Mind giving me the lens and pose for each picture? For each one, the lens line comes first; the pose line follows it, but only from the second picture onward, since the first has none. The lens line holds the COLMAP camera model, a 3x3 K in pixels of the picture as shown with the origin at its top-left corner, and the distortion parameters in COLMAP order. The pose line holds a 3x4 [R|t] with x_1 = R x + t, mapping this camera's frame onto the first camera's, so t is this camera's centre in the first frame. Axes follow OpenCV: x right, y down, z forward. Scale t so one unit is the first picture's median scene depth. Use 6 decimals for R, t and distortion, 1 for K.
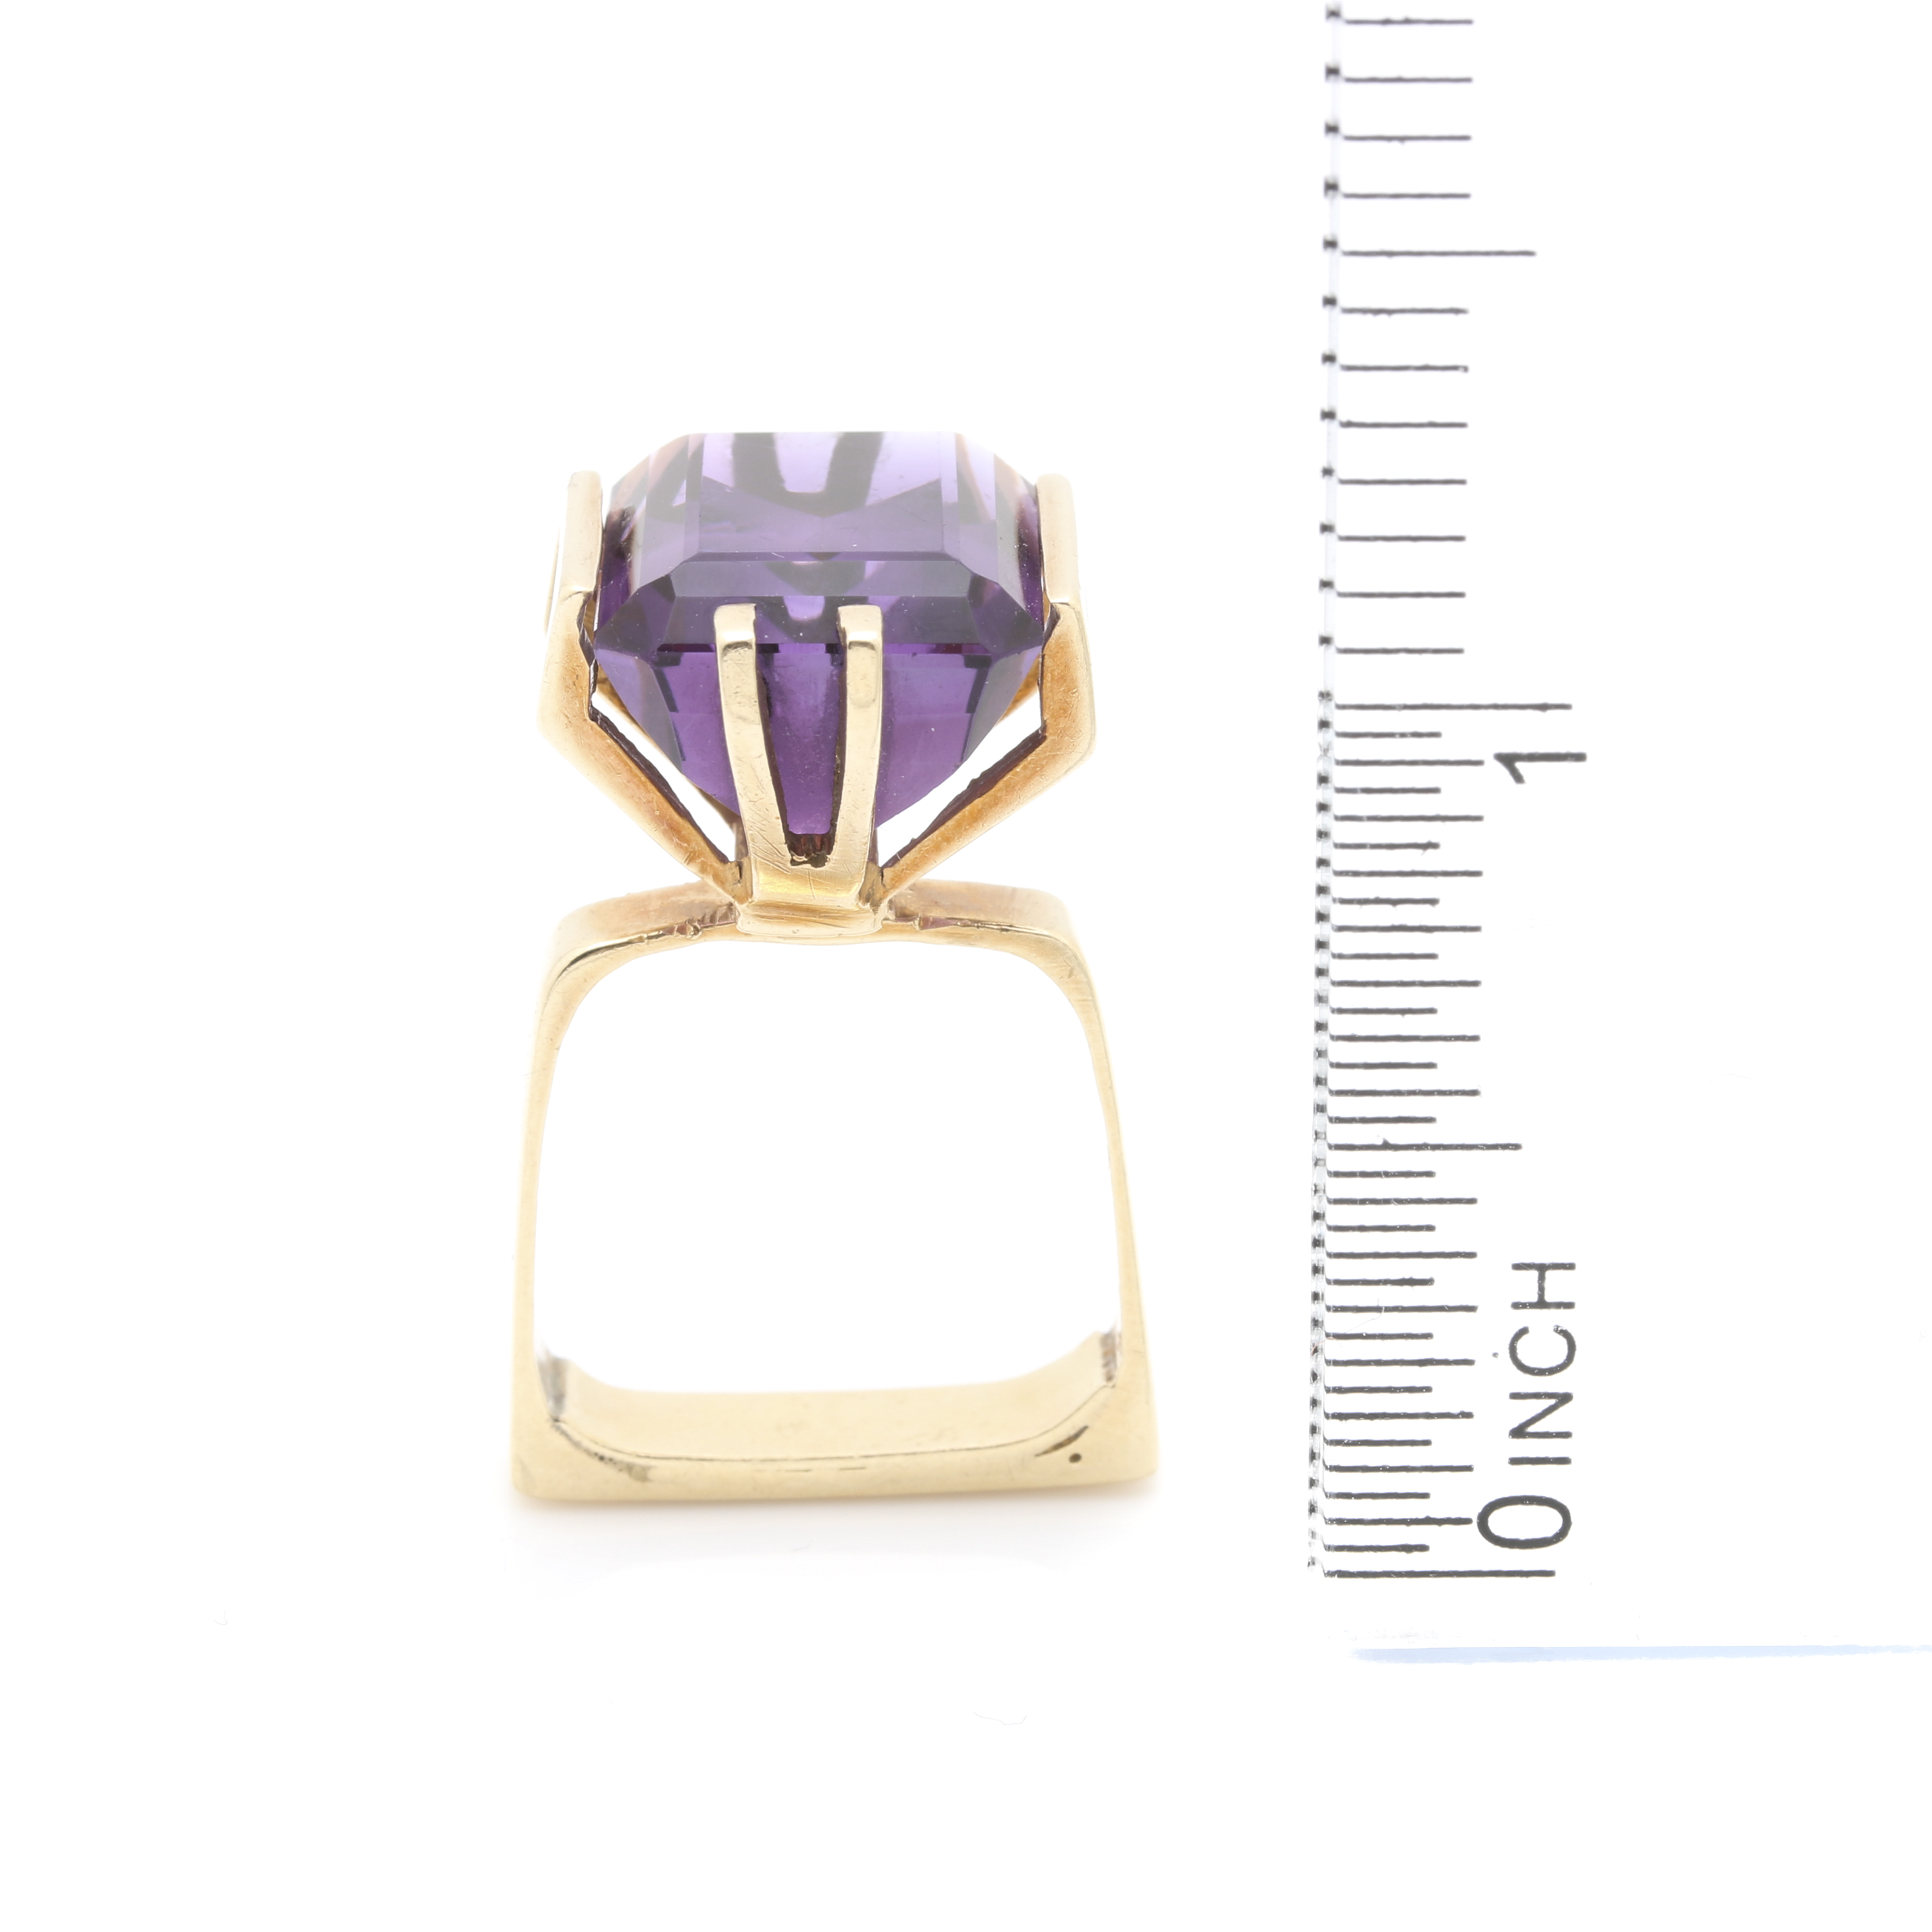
lens RADIAL K [[8866.3, 0, 965.5], [0, 8866.3, 966.1], [0, 0, 1]] dist [-0.079339, 0.000000]
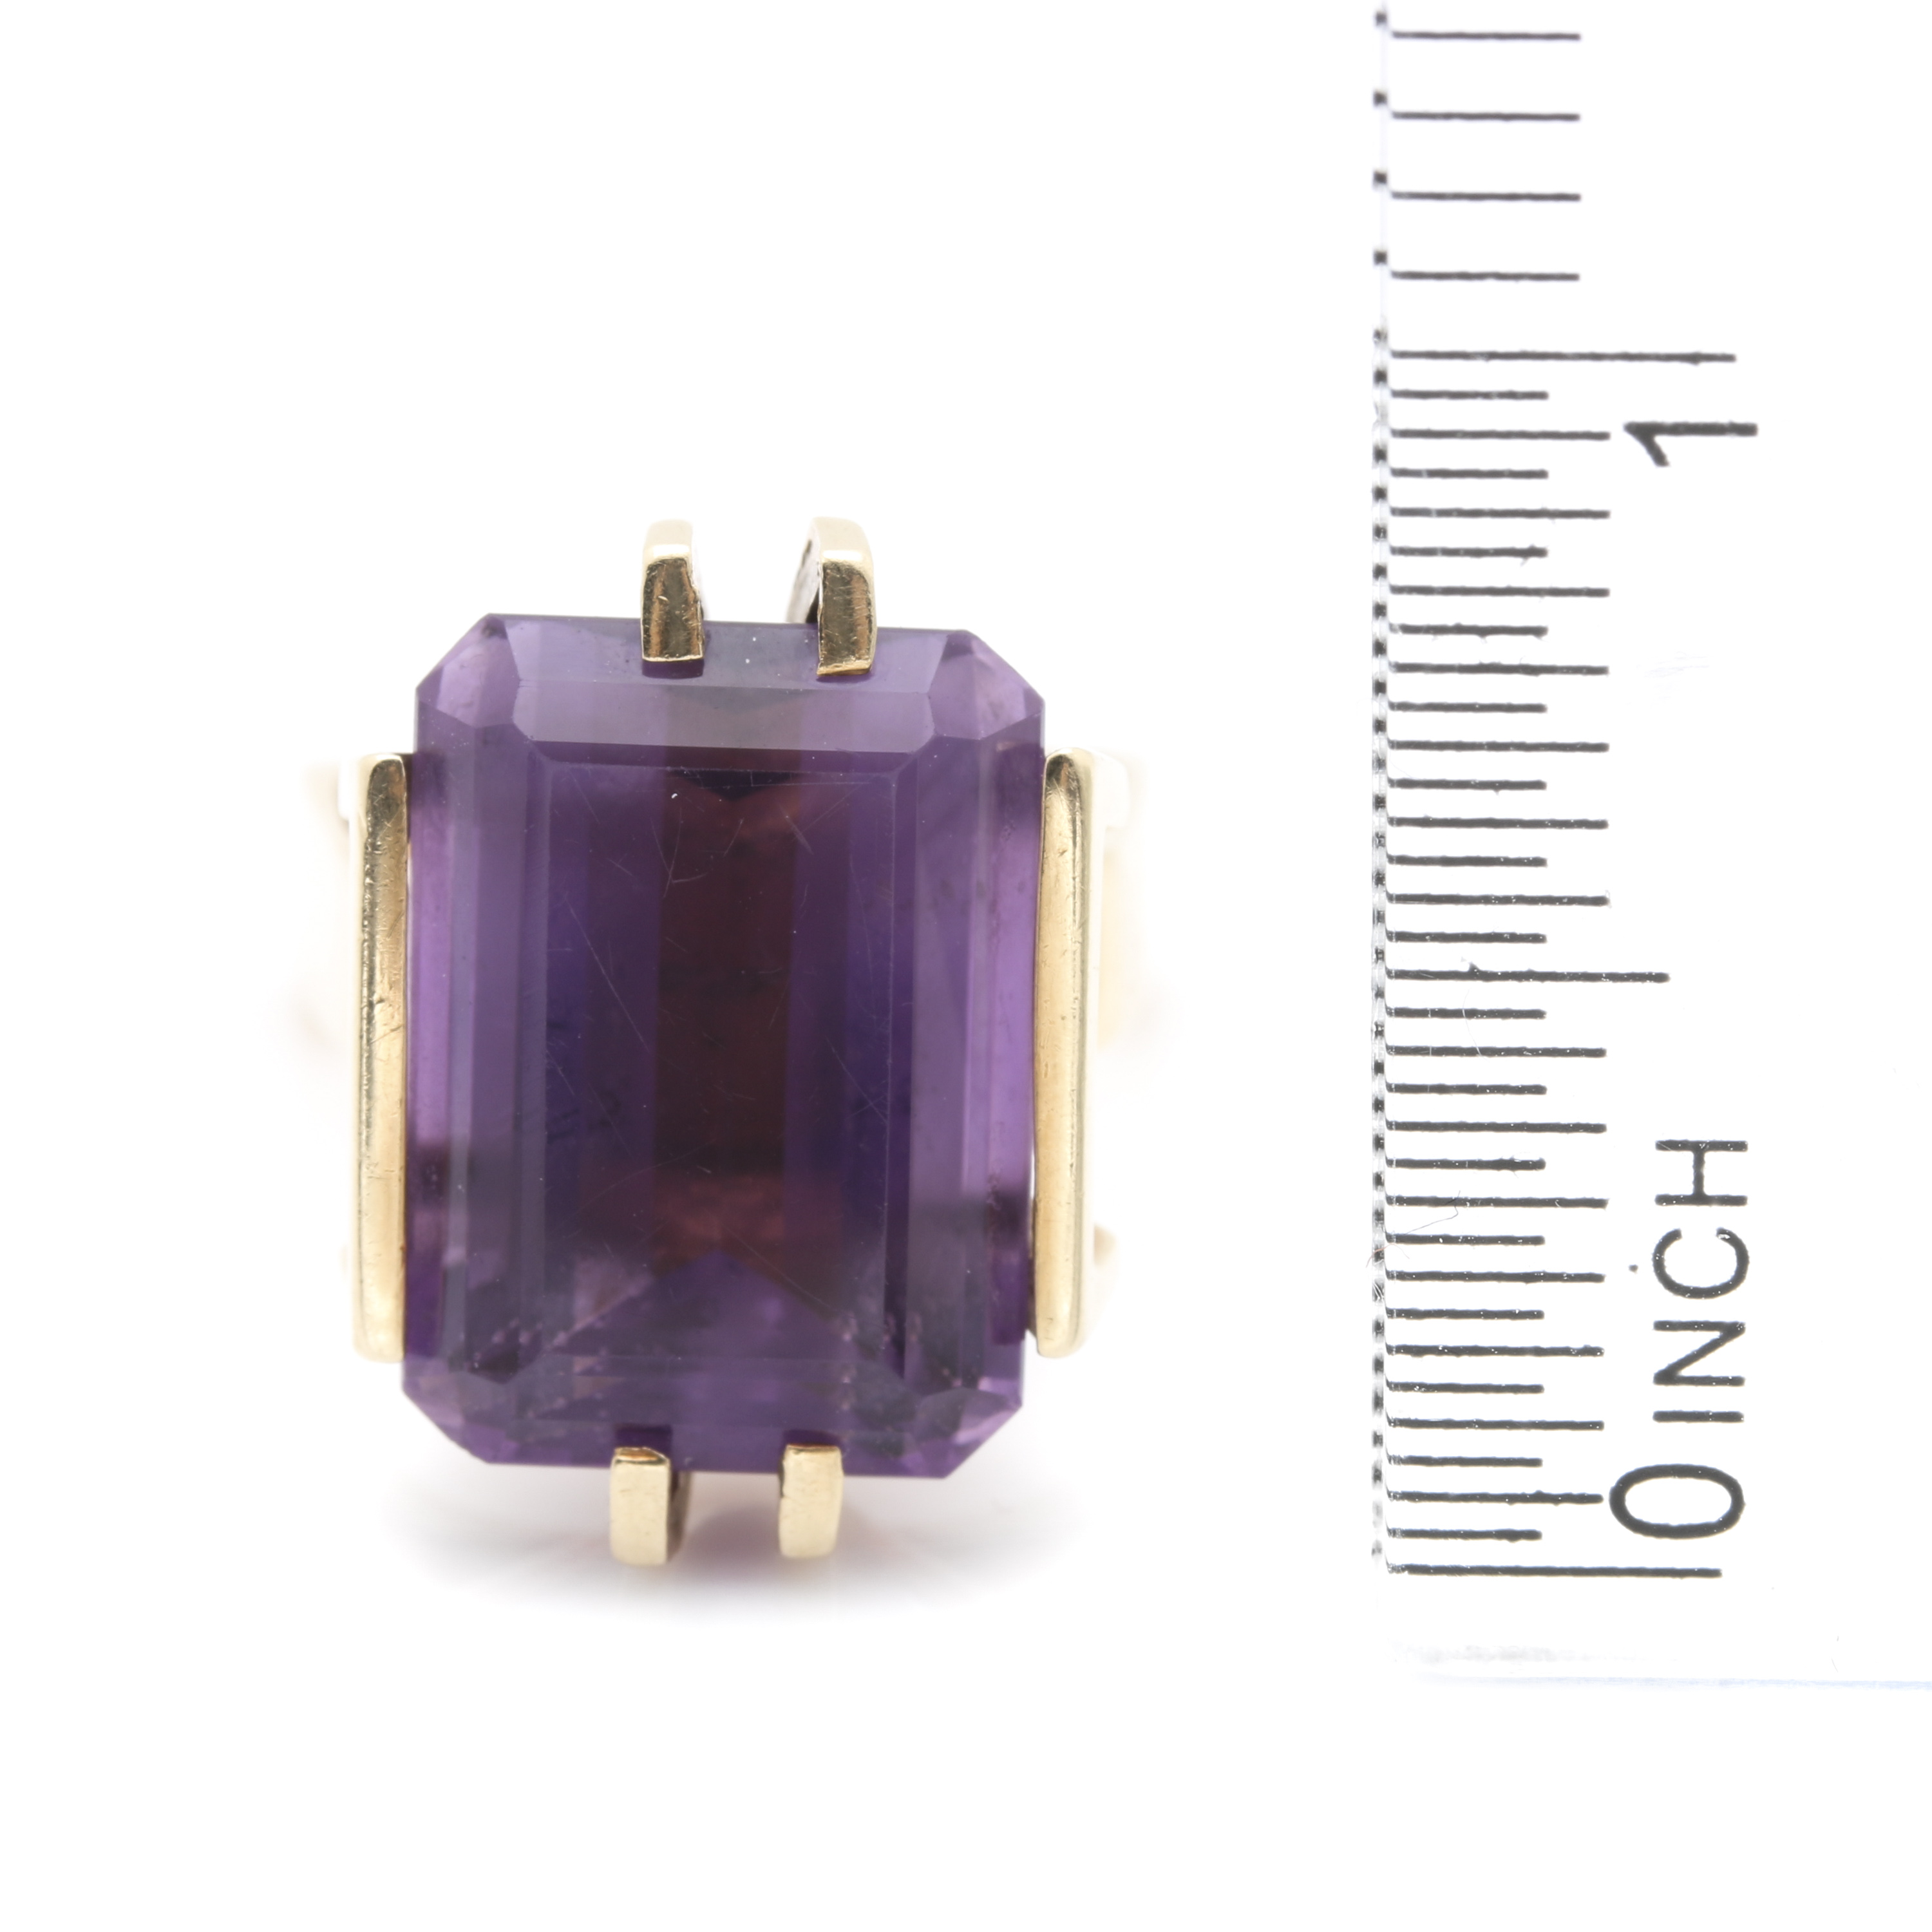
lens RADIAL K [[8866.3, 0, 966.4], [0, 8866.3, 966.0], [0, 0, 1]] dist [-0.079339, 0.000000]
pose [[0.993247, 0.015242, -0.115011, 0.088774], [-0.012296, 0.999579, 0.026278, 0.001429], [0.115363, -0.024686, 0.993017, 0.287100]]
